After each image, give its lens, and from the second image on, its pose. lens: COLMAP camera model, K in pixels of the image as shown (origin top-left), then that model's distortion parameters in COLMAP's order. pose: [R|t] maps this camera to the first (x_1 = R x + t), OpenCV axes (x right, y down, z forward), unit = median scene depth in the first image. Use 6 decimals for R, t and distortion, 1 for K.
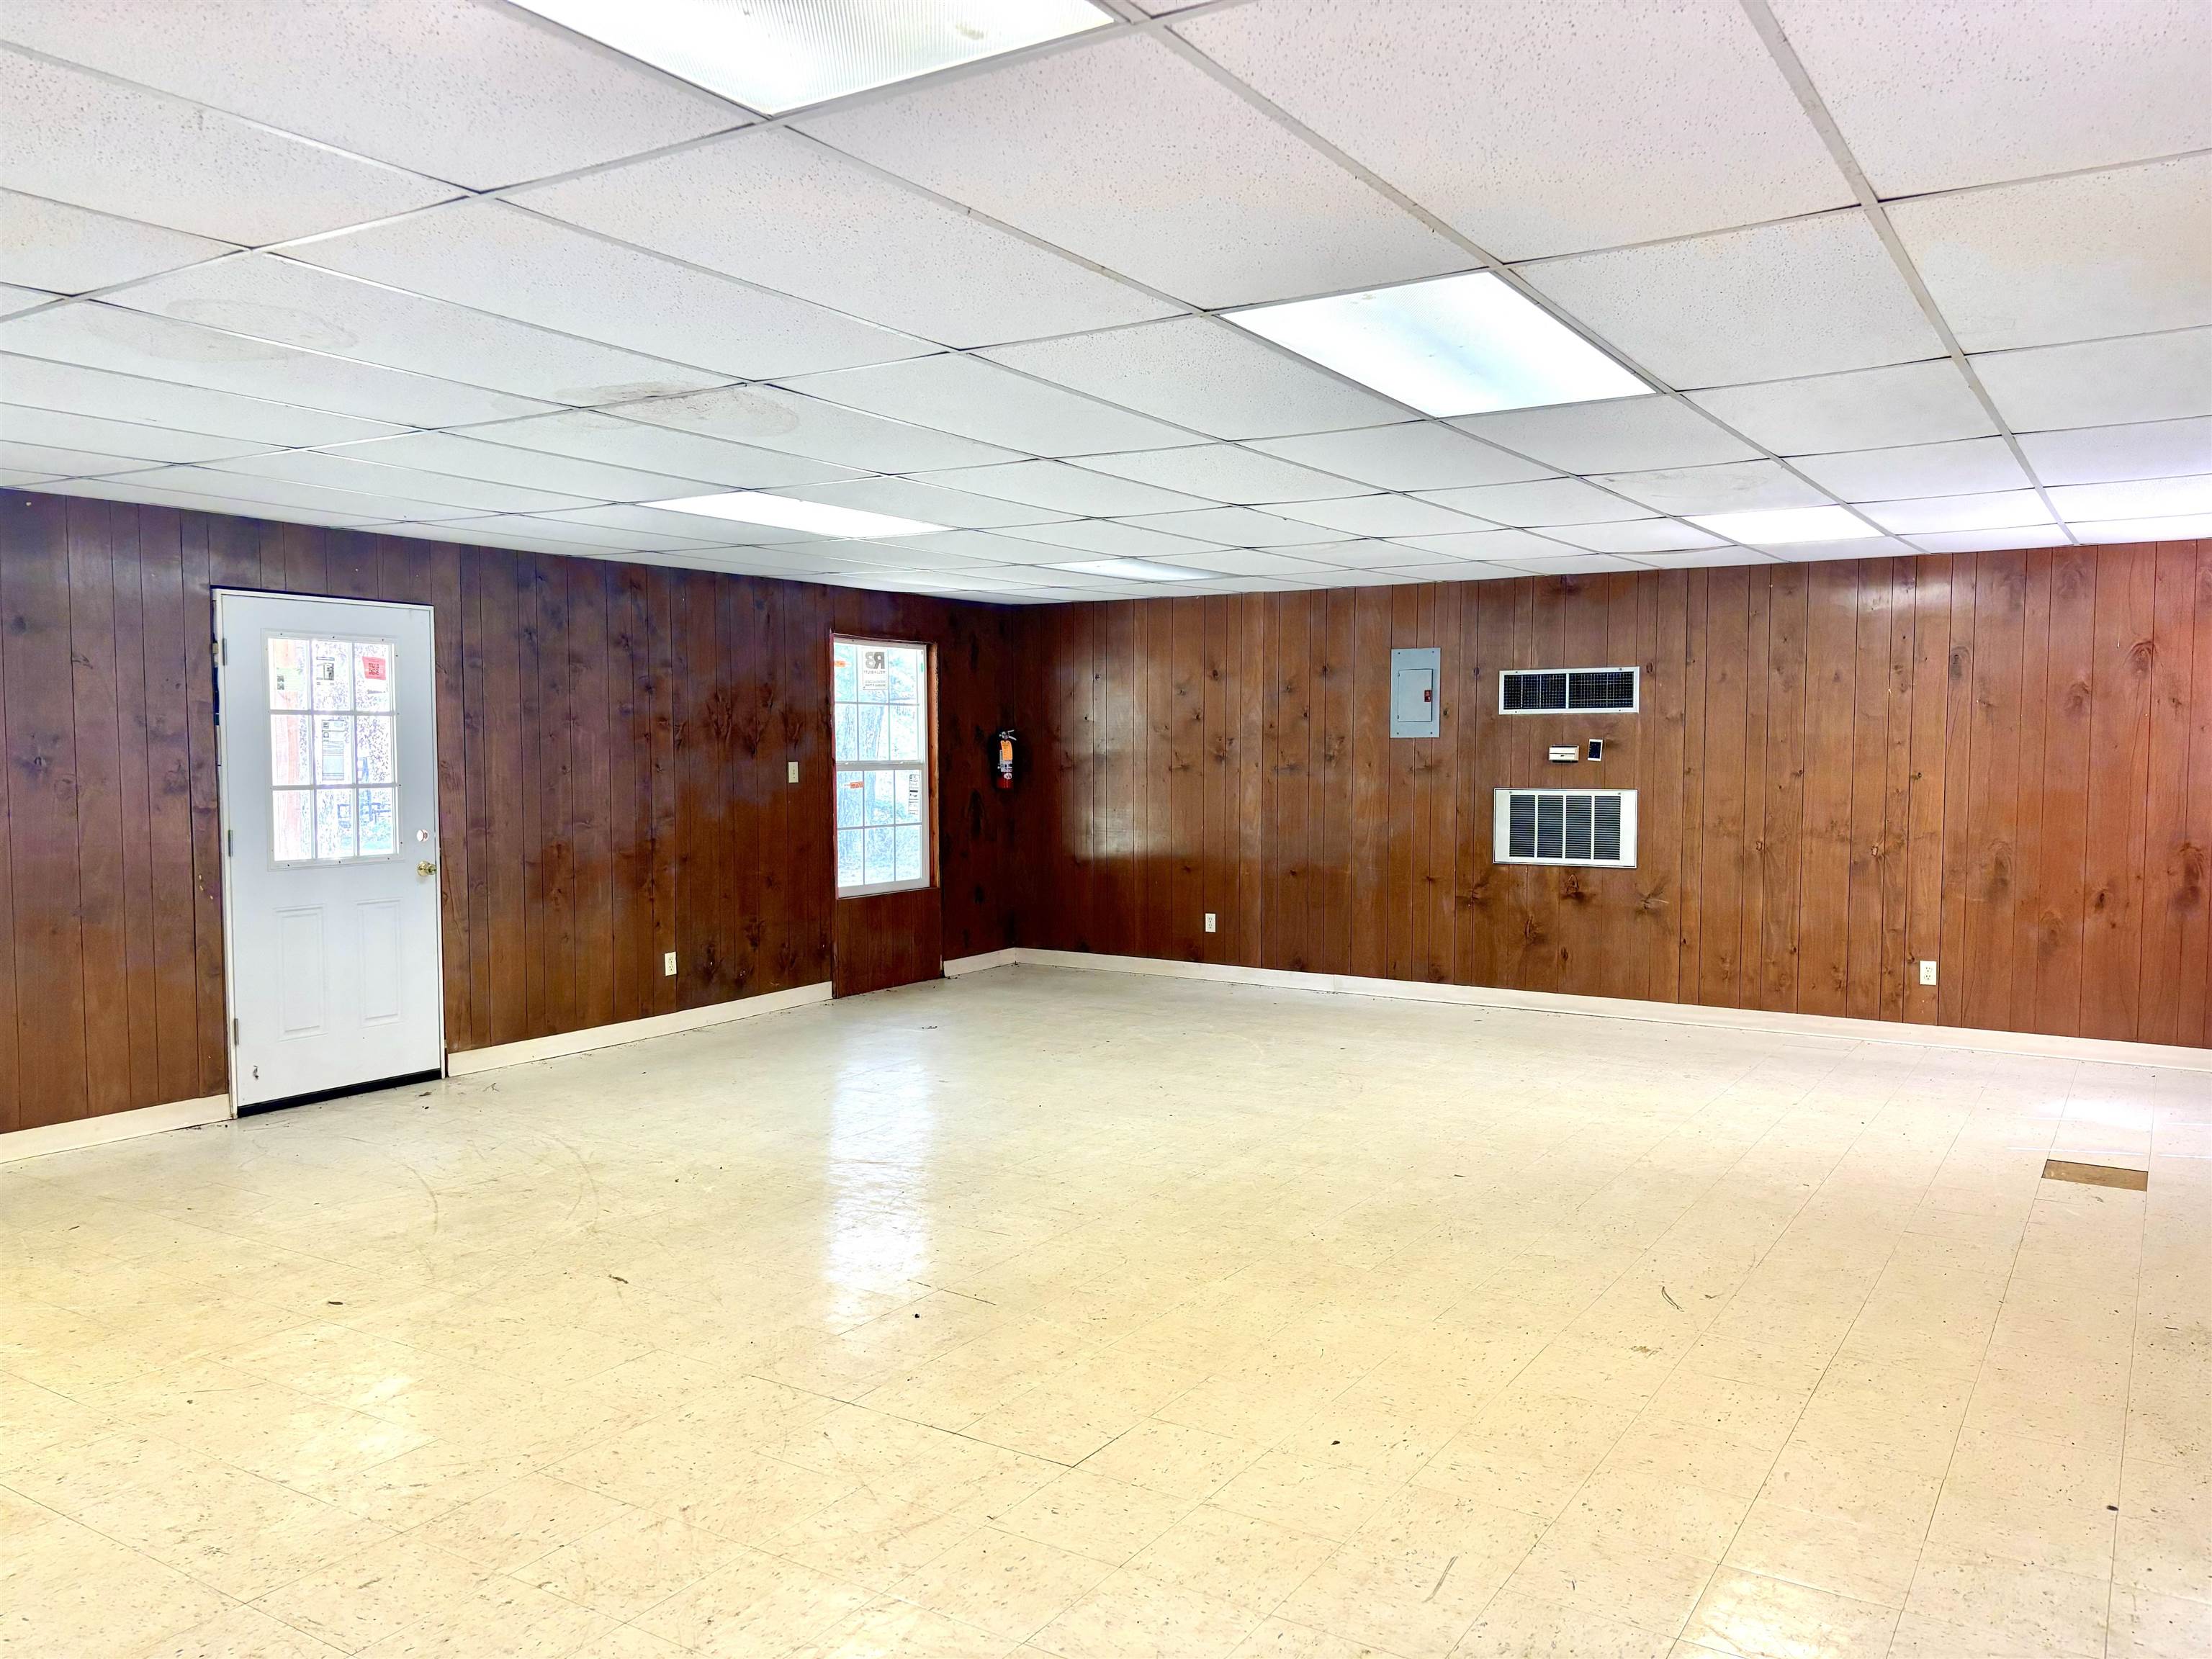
lens RADIAL K [[1655.4, 0, 1116.3], [0, 1655.4, 822.9], [0, 0, 1]] dist [0.056547, -0.060481]
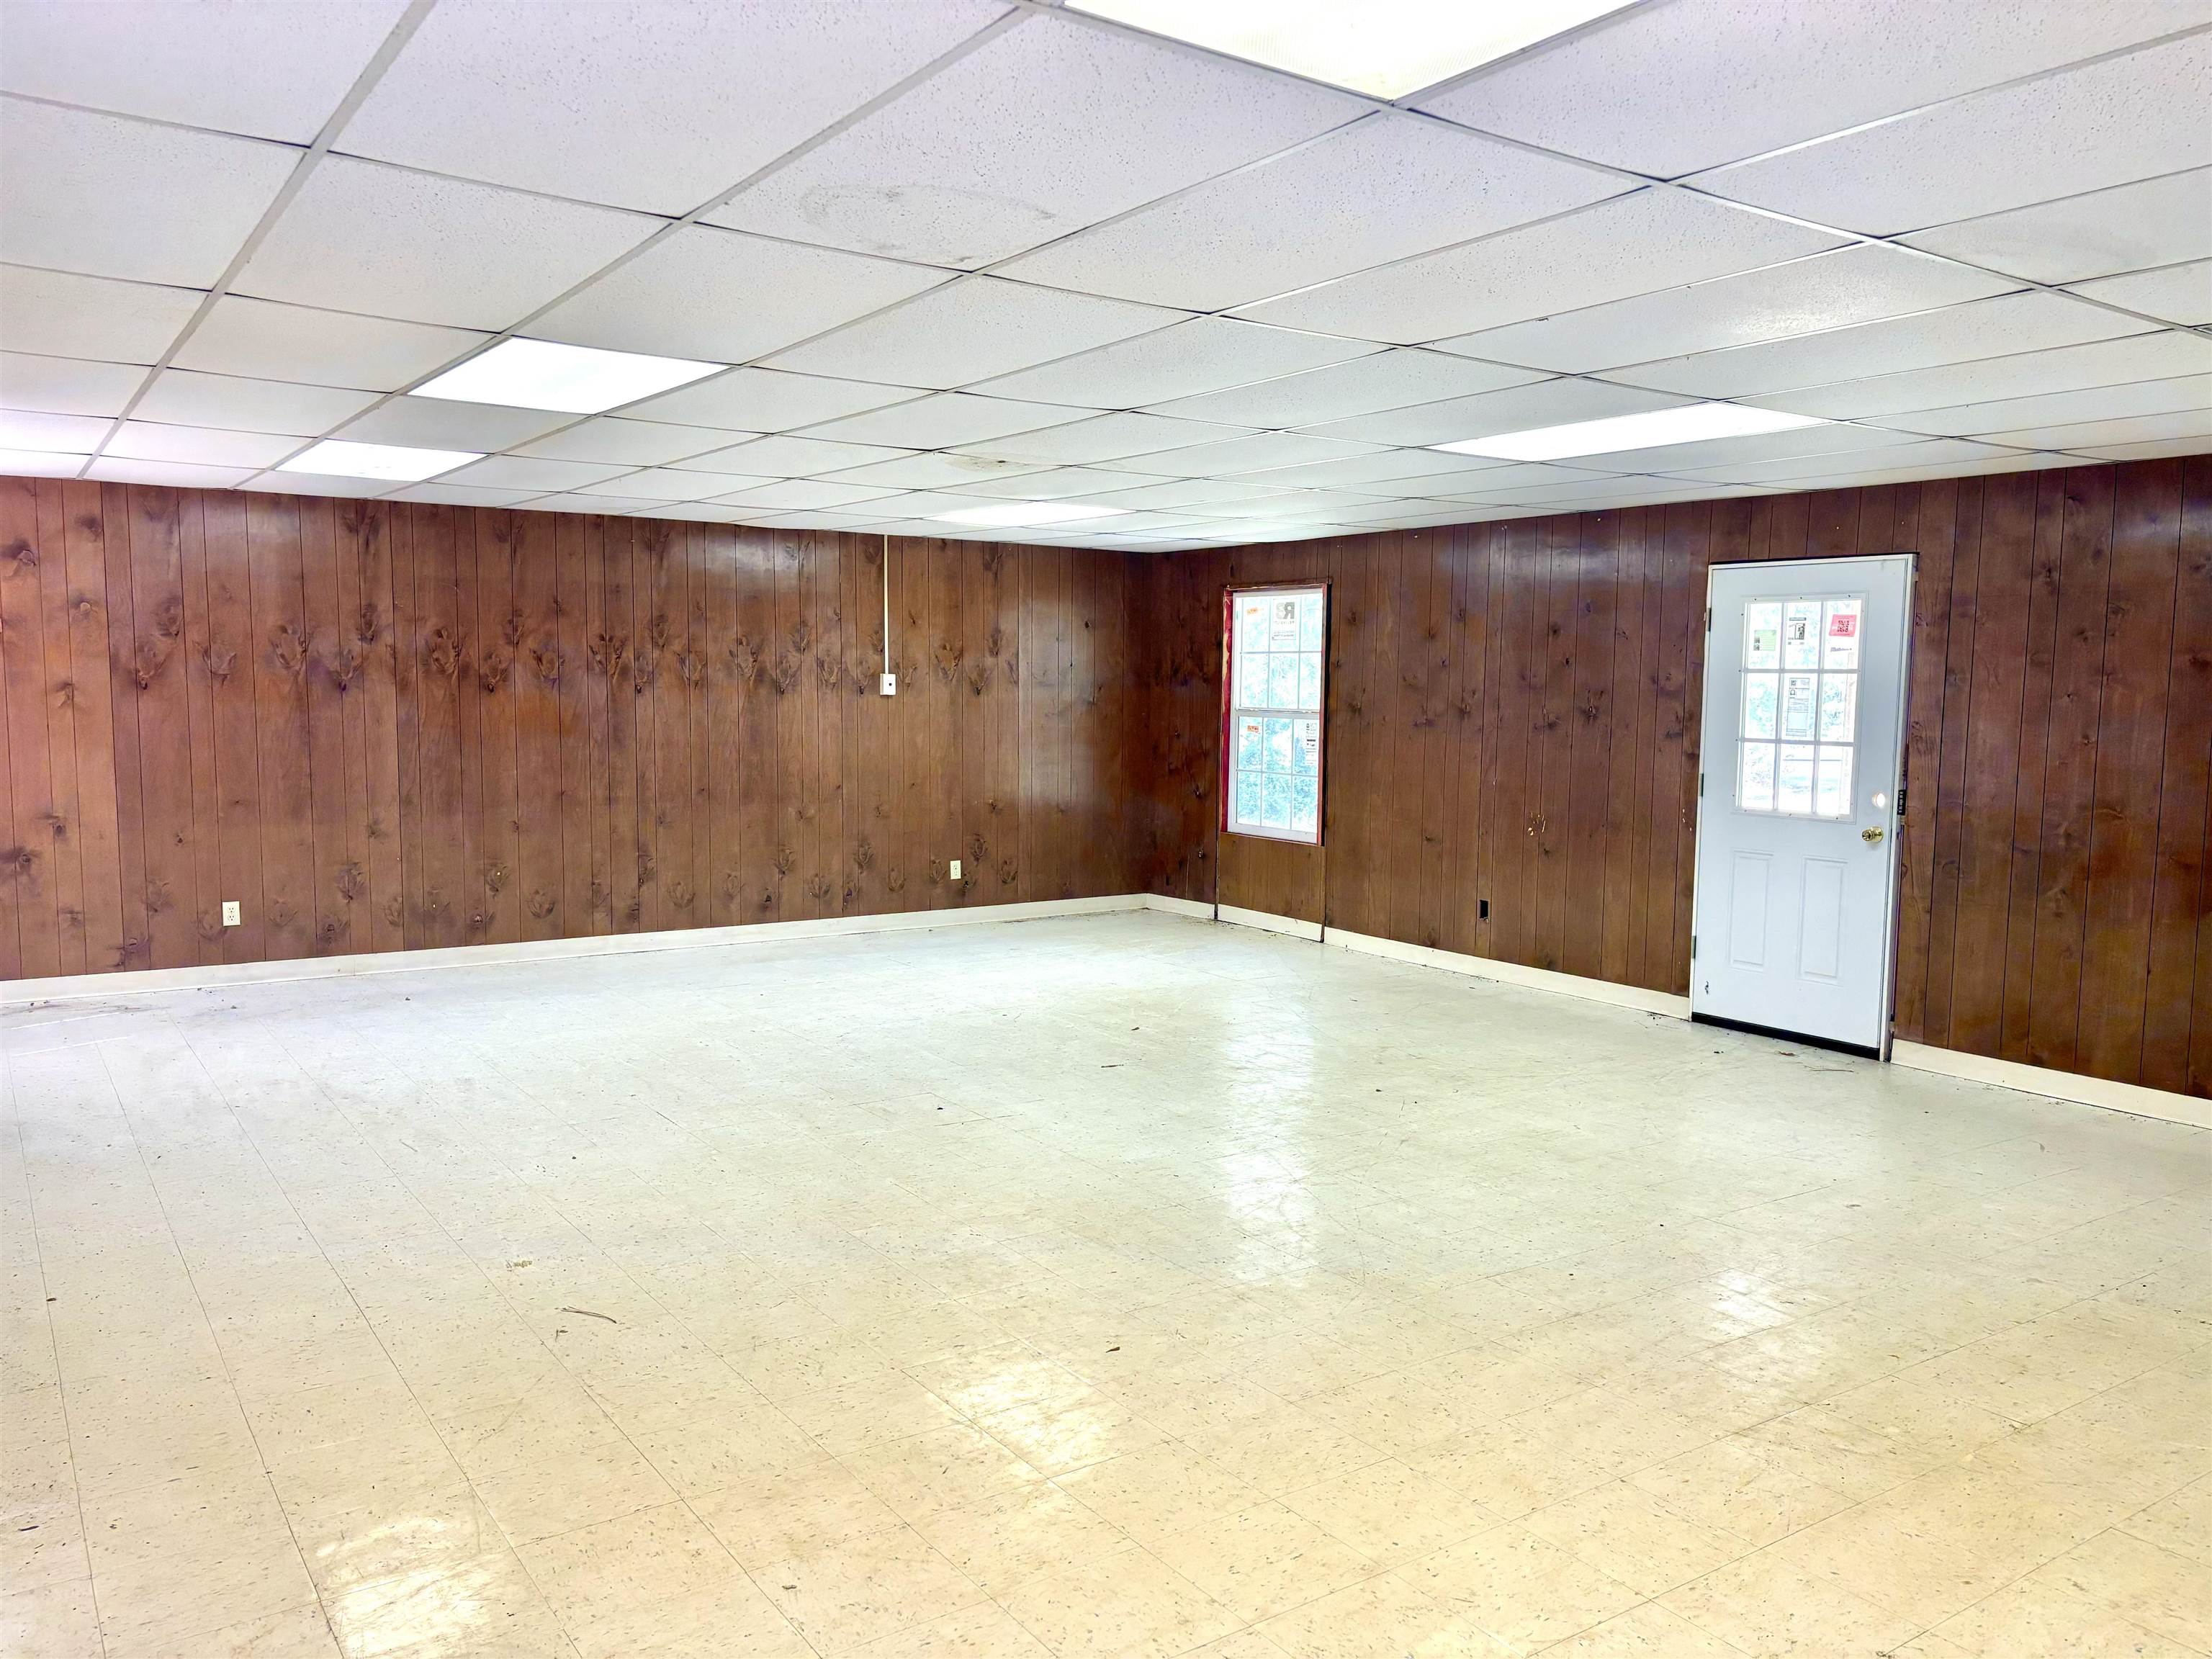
lens RADIAL K [[1655.4, 0, 1117.5], [0, 1655.4, 839.3], [0, 0, 1]] dist [0.056547, -0.060481]
pose [[-0.381861, 0.079536, -0.920791, 0.661376], [-0.063660, 0.991660, 0.112058, -0.051765], [0.922025, 0.101408, -0.373613, 1.016202]]
